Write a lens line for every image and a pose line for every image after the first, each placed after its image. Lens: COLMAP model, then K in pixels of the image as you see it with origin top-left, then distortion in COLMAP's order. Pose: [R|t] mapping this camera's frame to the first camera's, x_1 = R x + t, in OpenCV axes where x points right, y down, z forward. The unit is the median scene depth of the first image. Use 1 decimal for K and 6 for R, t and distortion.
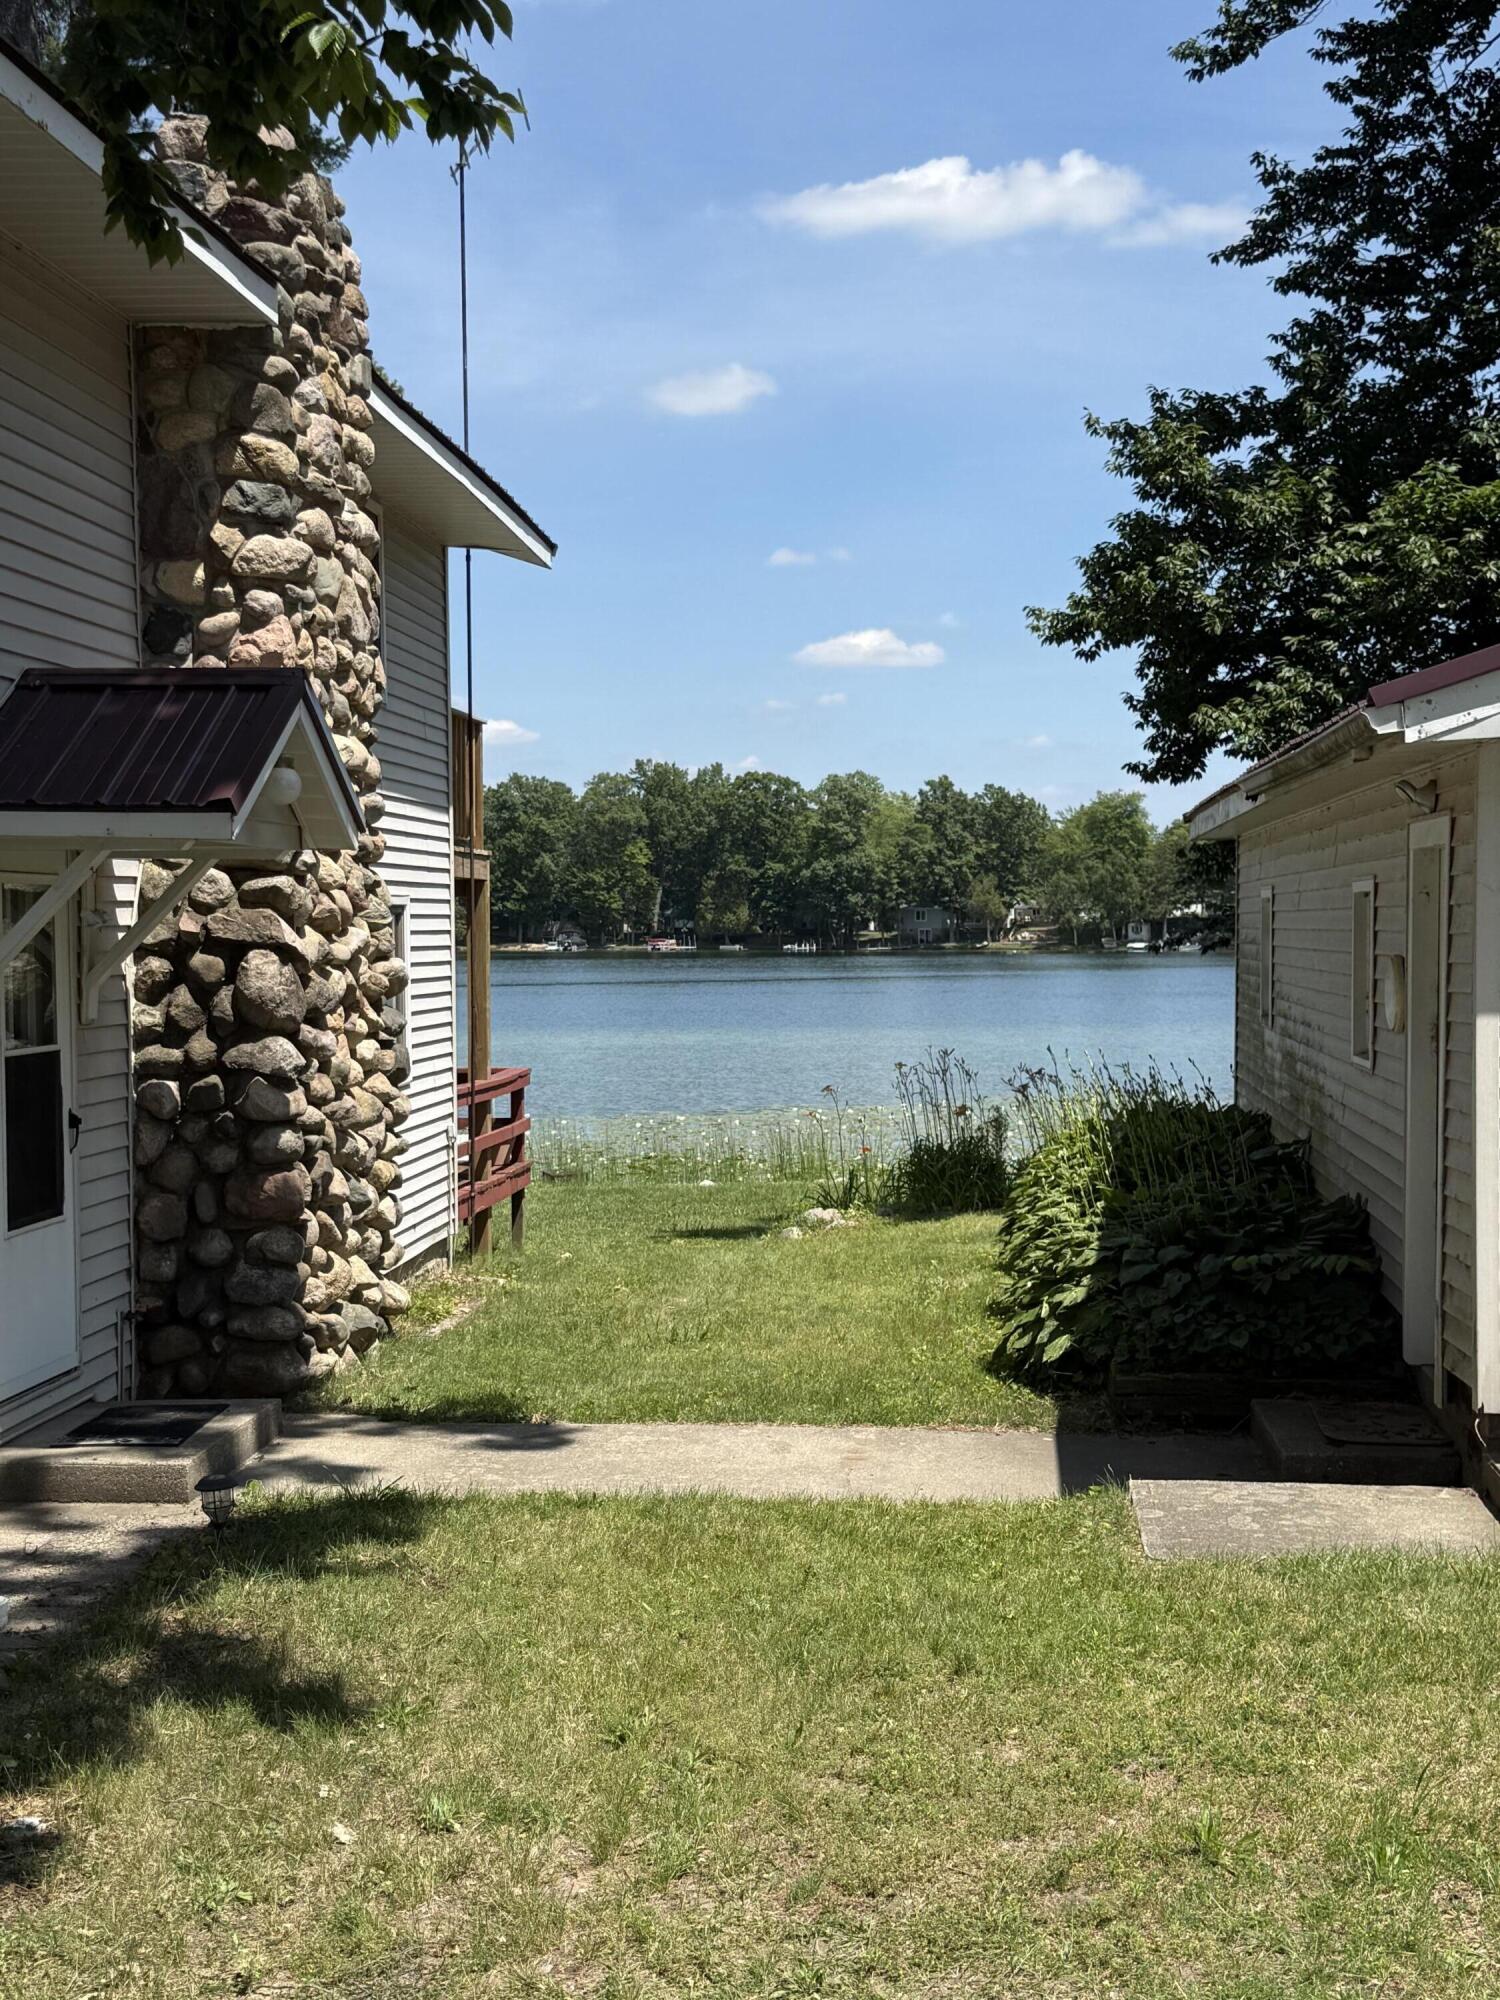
lens RADIAL K [[2526.6, 0, 750.0], [0, 2526.6, 1000.0], [0, 0, 1]] dist [0.154407, -0.012626]
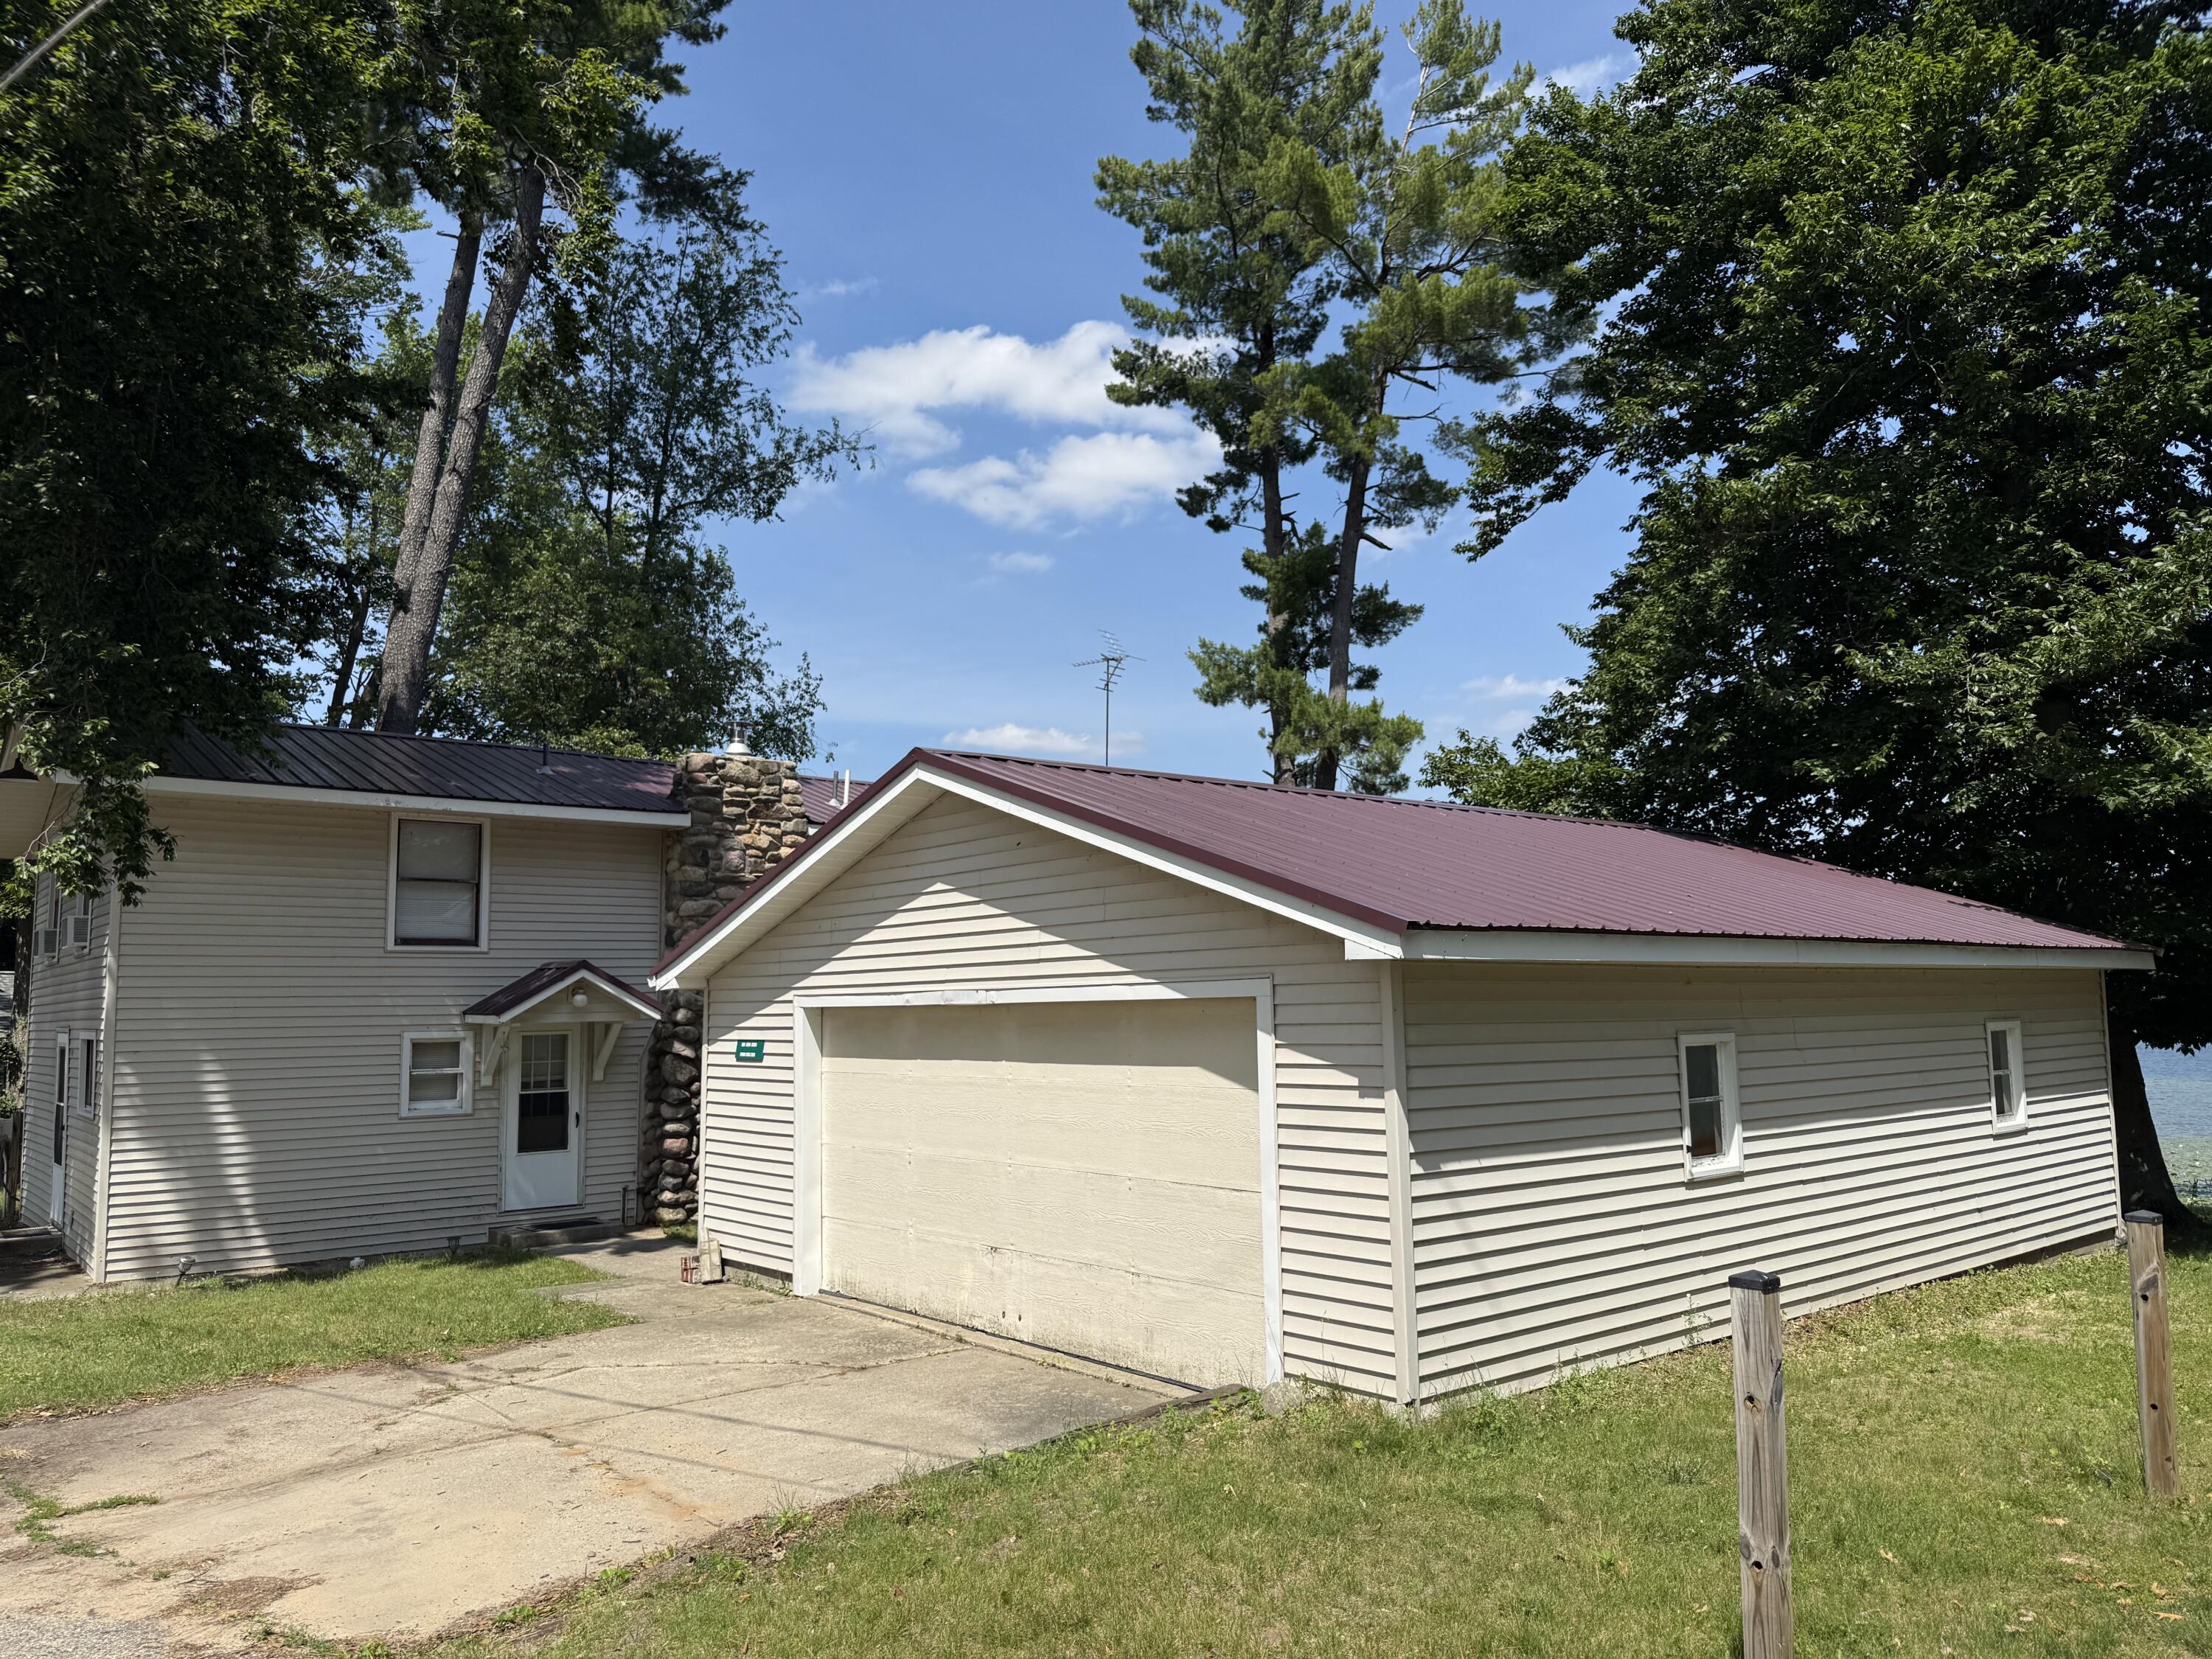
lens RADIAL K [[1549.4, 0, 1106.0], [0, 1549.4, 829.5], [0, 0, 1]] dist [0.109075, -0.163657]
pose [[0.723039, -0.087277, -0.685271, 1.163687], [-0.007726, 0.990903, -0.134354, -0.033030], [0.690764, 0.102438, 0.715788, 0.091875]]
